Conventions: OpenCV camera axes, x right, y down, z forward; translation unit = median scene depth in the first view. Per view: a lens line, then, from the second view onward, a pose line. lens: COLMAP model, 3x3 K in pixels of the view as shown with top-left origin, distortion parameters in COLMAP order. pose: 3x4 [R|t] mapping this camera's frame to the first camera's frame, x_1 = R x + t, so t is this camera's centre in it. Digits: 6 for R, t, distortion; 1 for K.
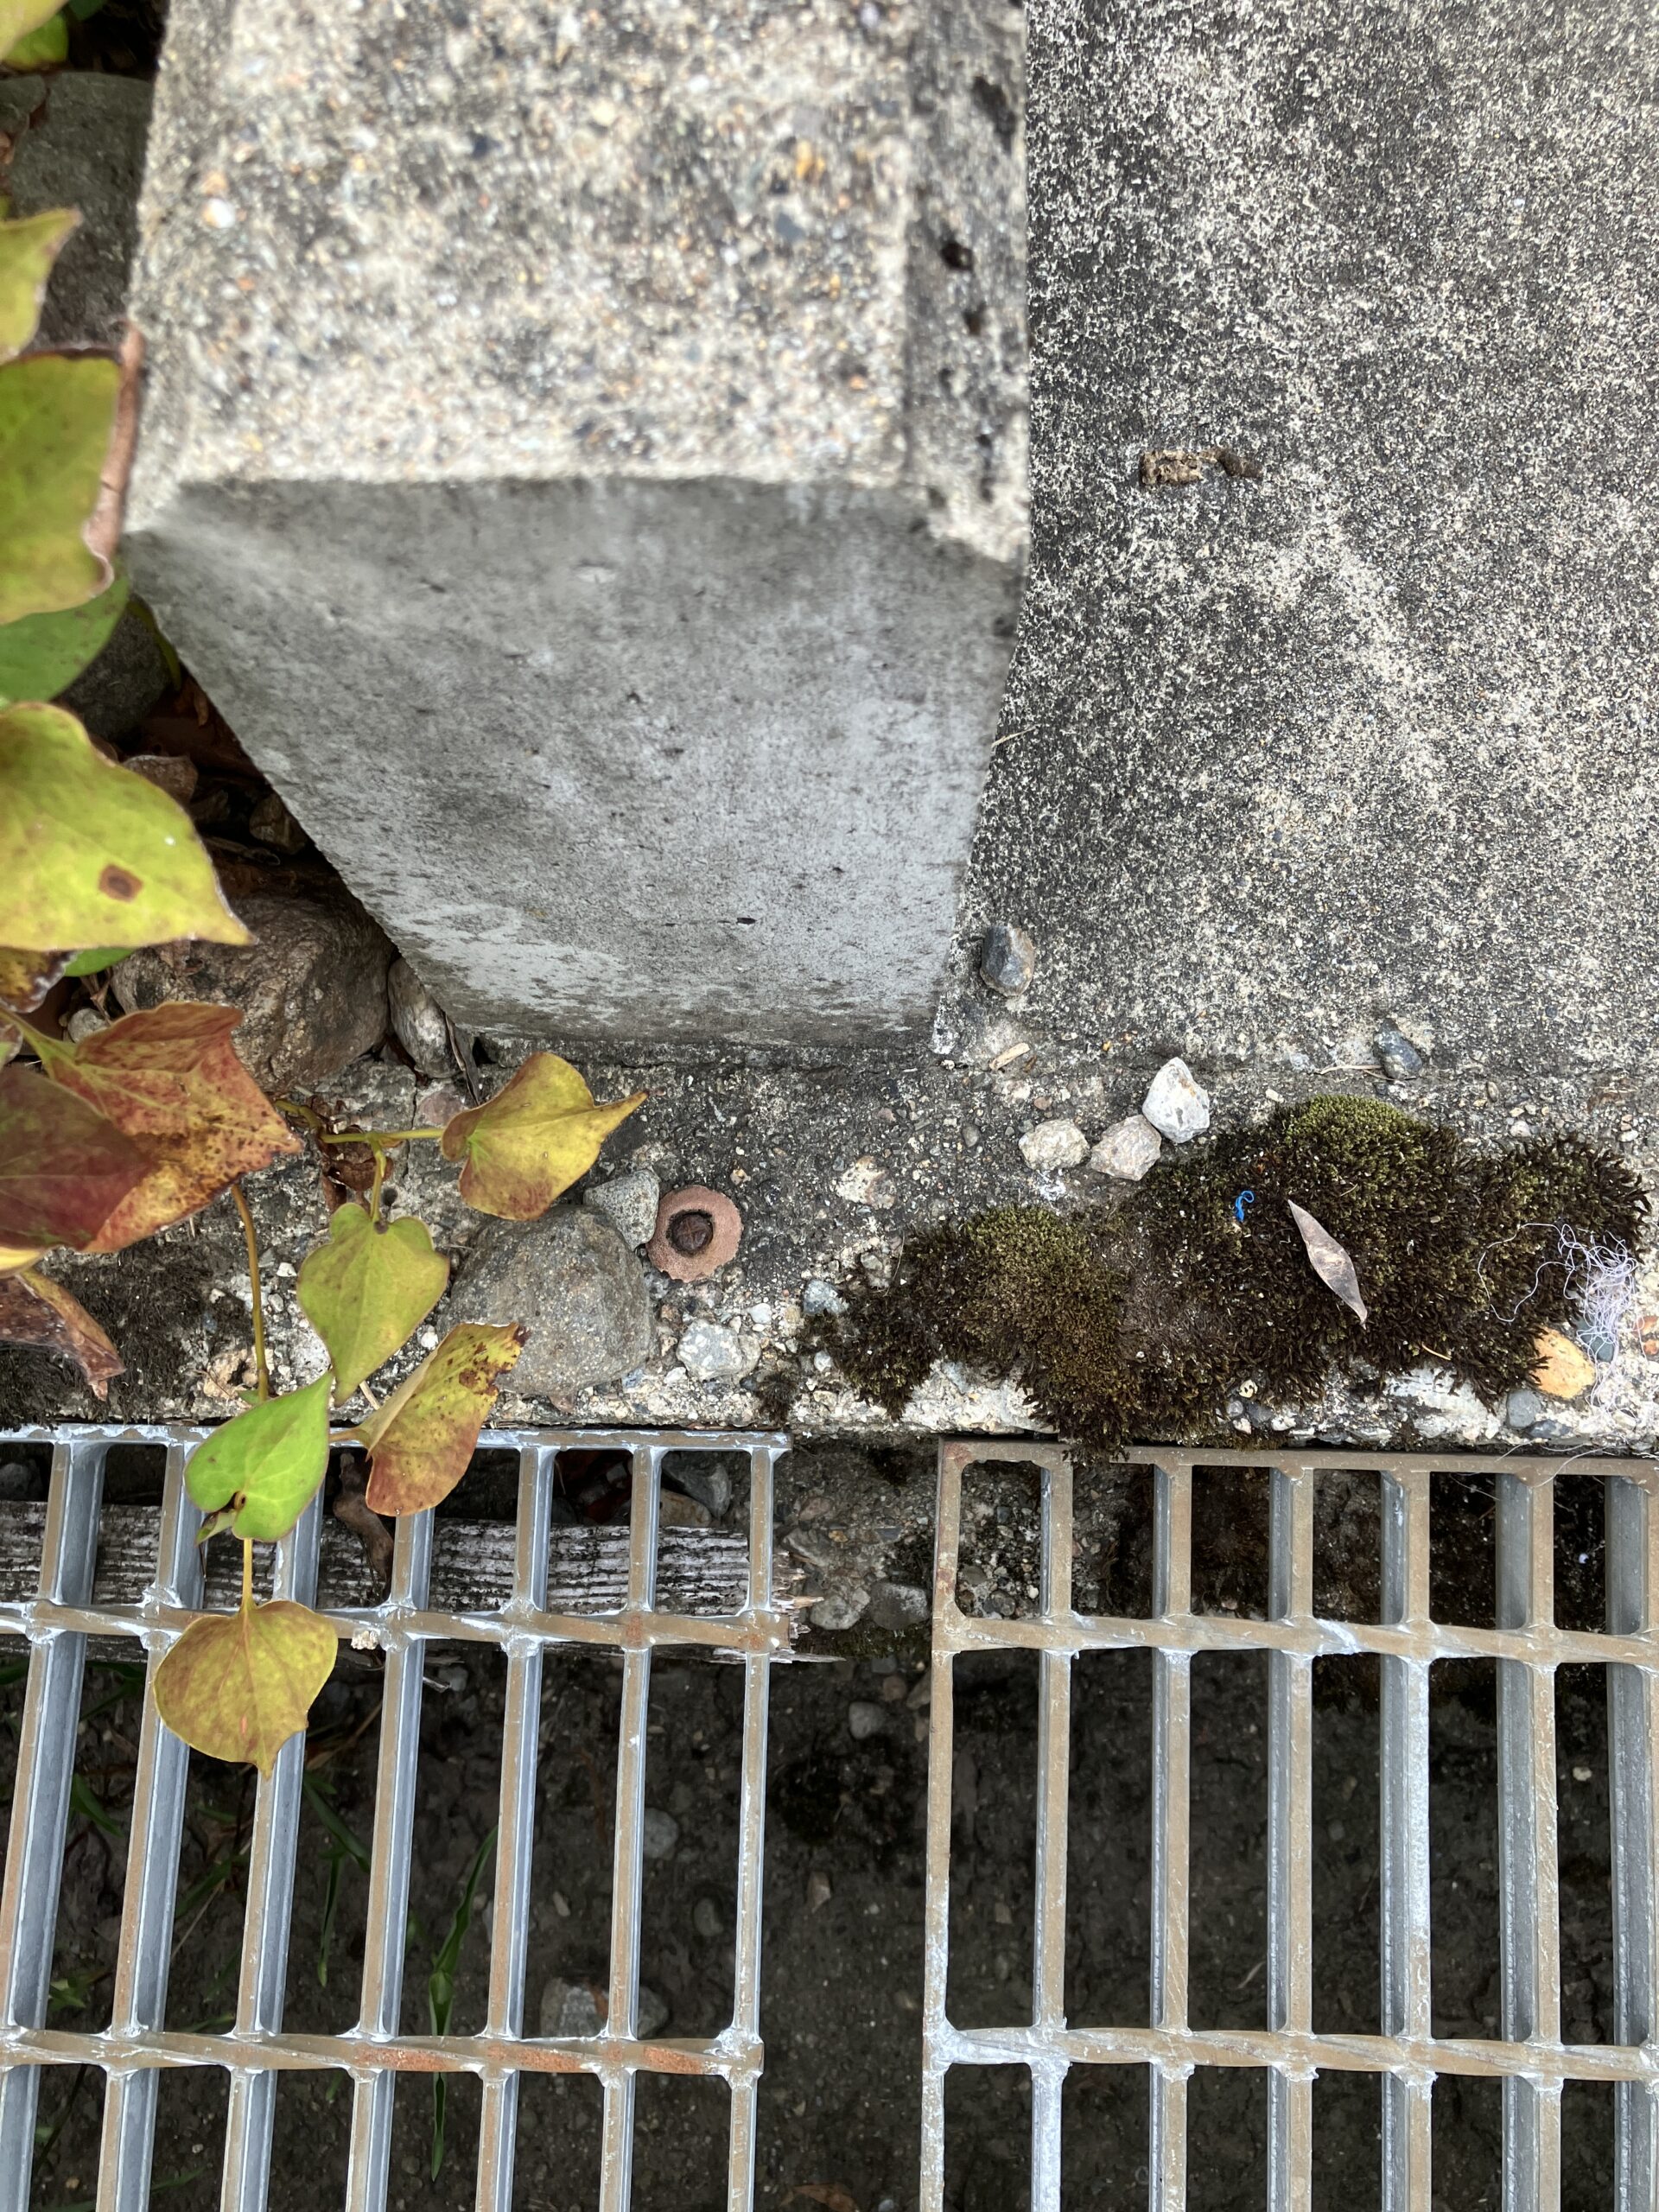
lens RADIAL K [[1831.6, 0, 810.8], [0, 1831.6, 1100.5], [0, 0, 1]] dist [-0.000467, -0.013334]
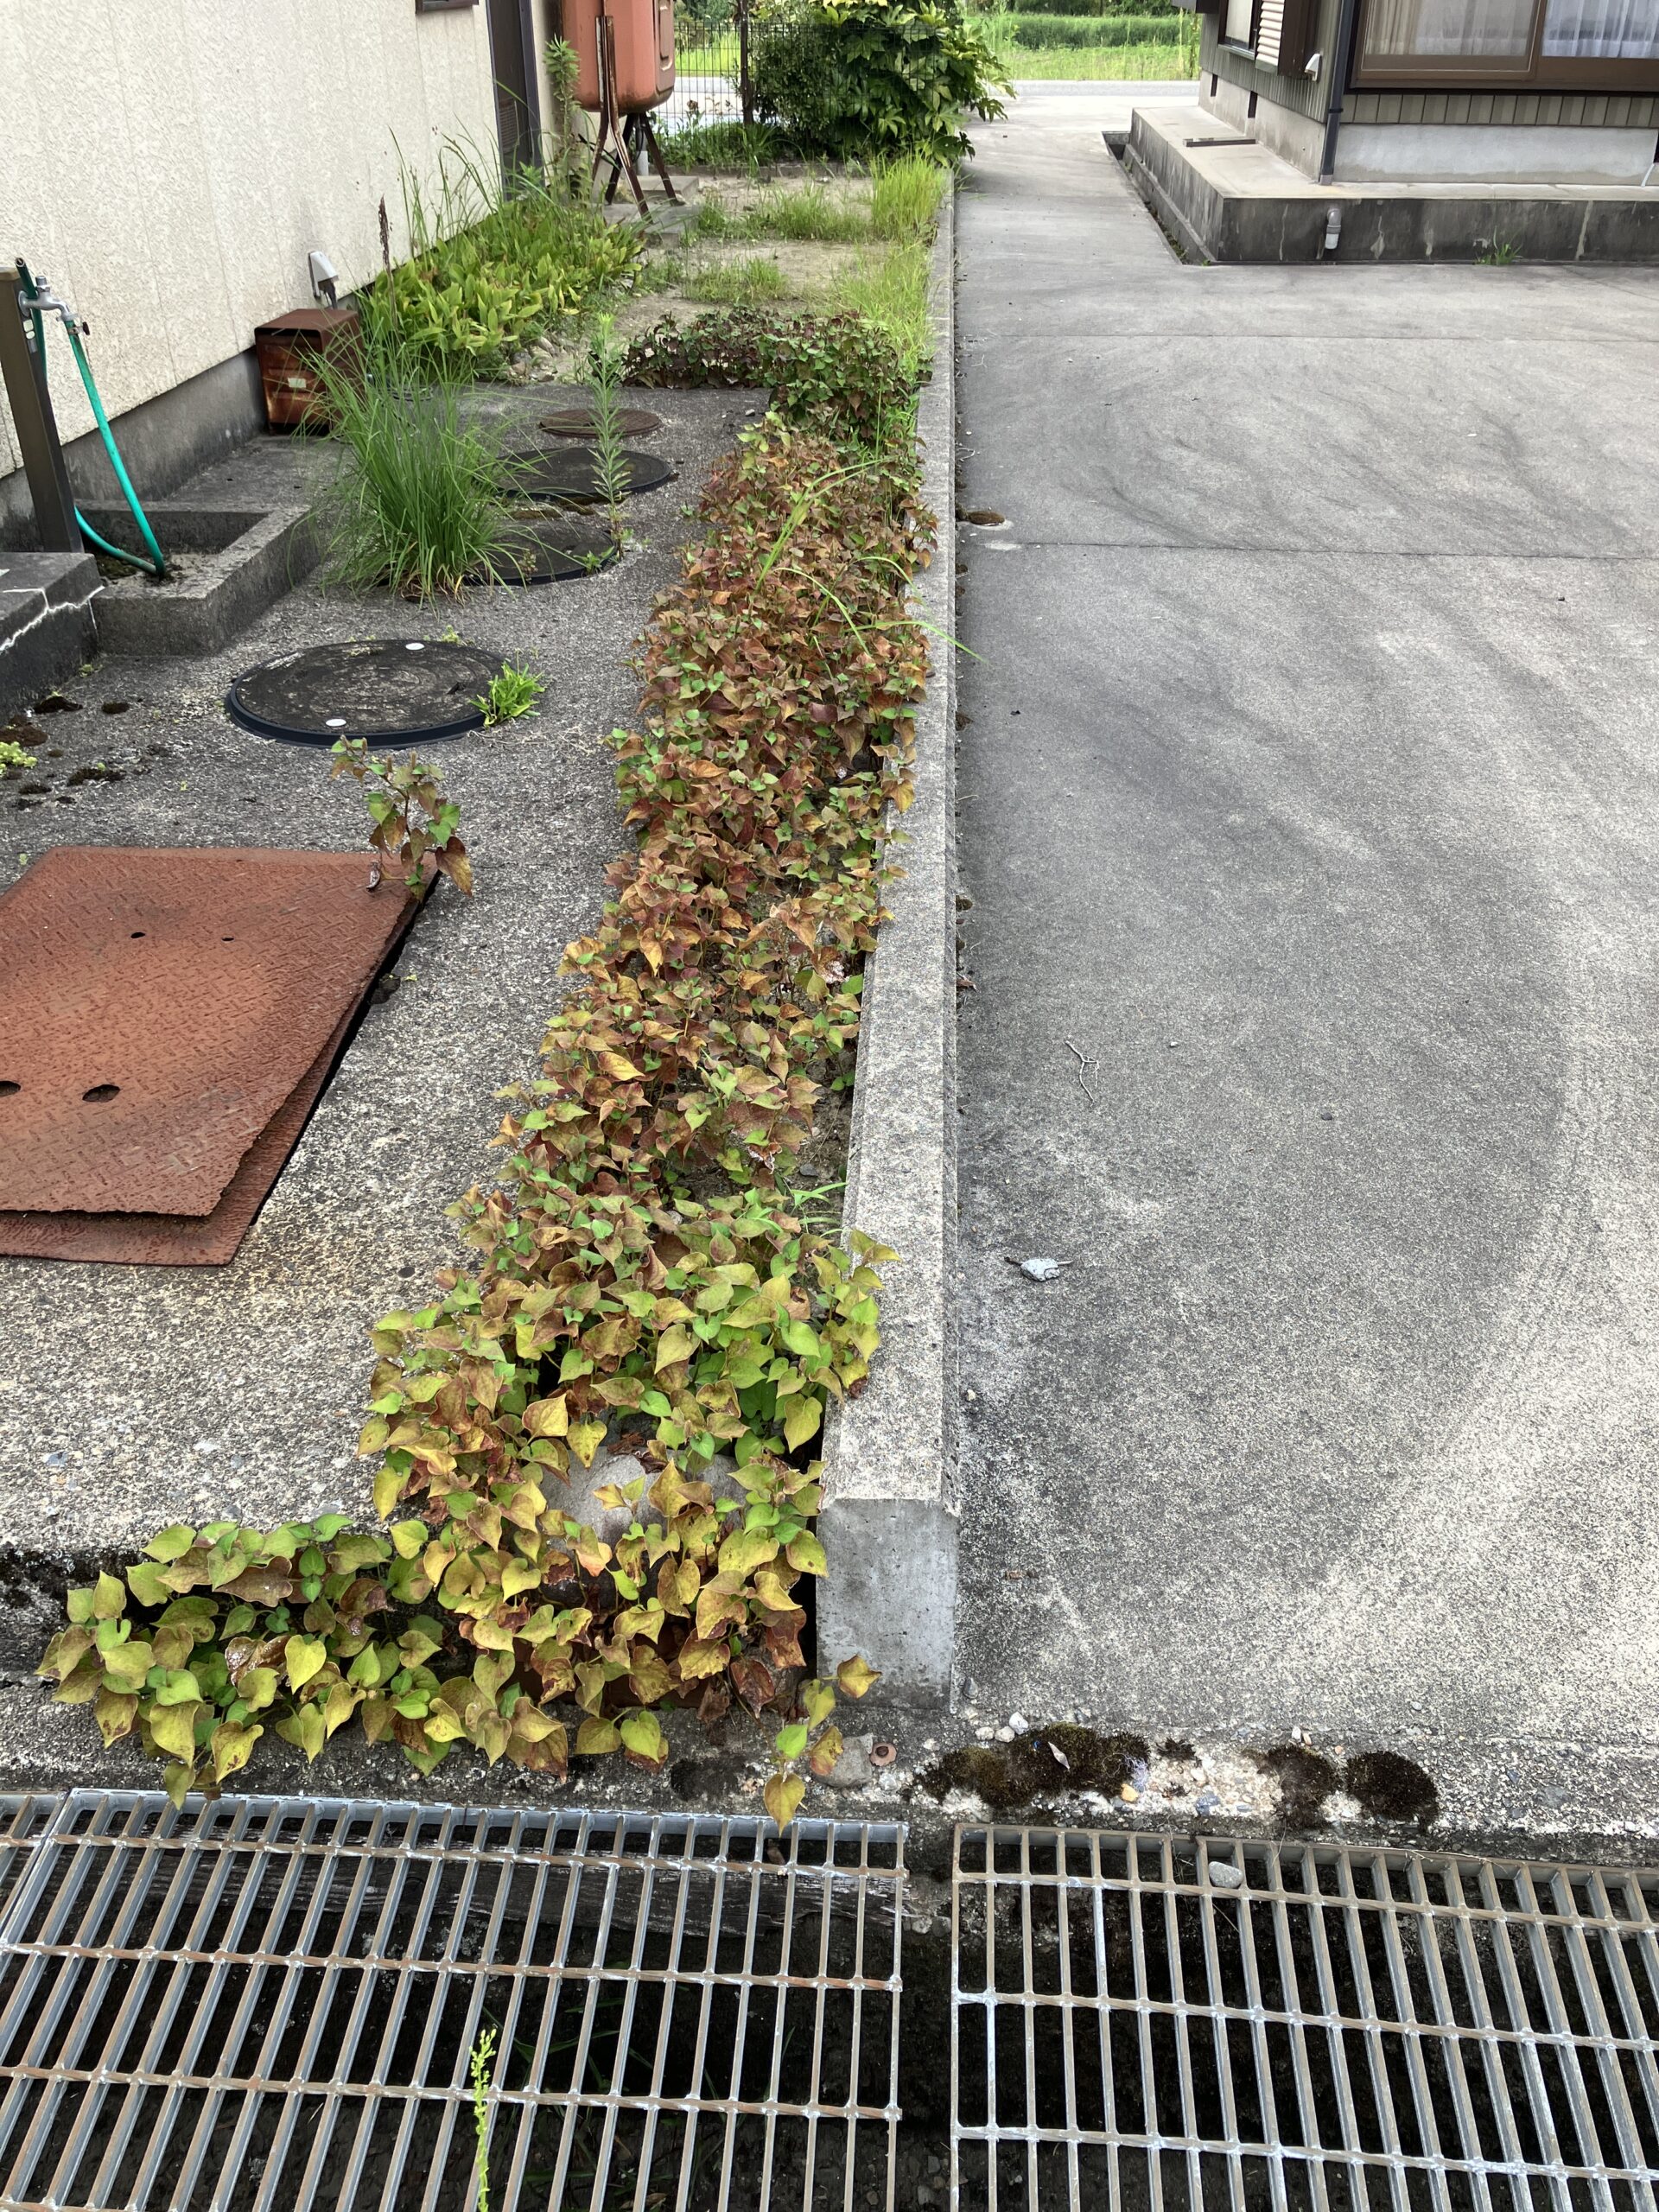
lens RADIAL K [[1831.6, 0, 827.1], [0, 1831.6, 1100.6], [0, 0, 1]] dist [-0.000467, -0.013334]
pose [[0.999435, 0.028798, -0.017302, -0.147176], [-0.032557, 0.703155, -0.710291, 1.703348], [-0.008290, 0.710453, 0.703696, -2.385370]]
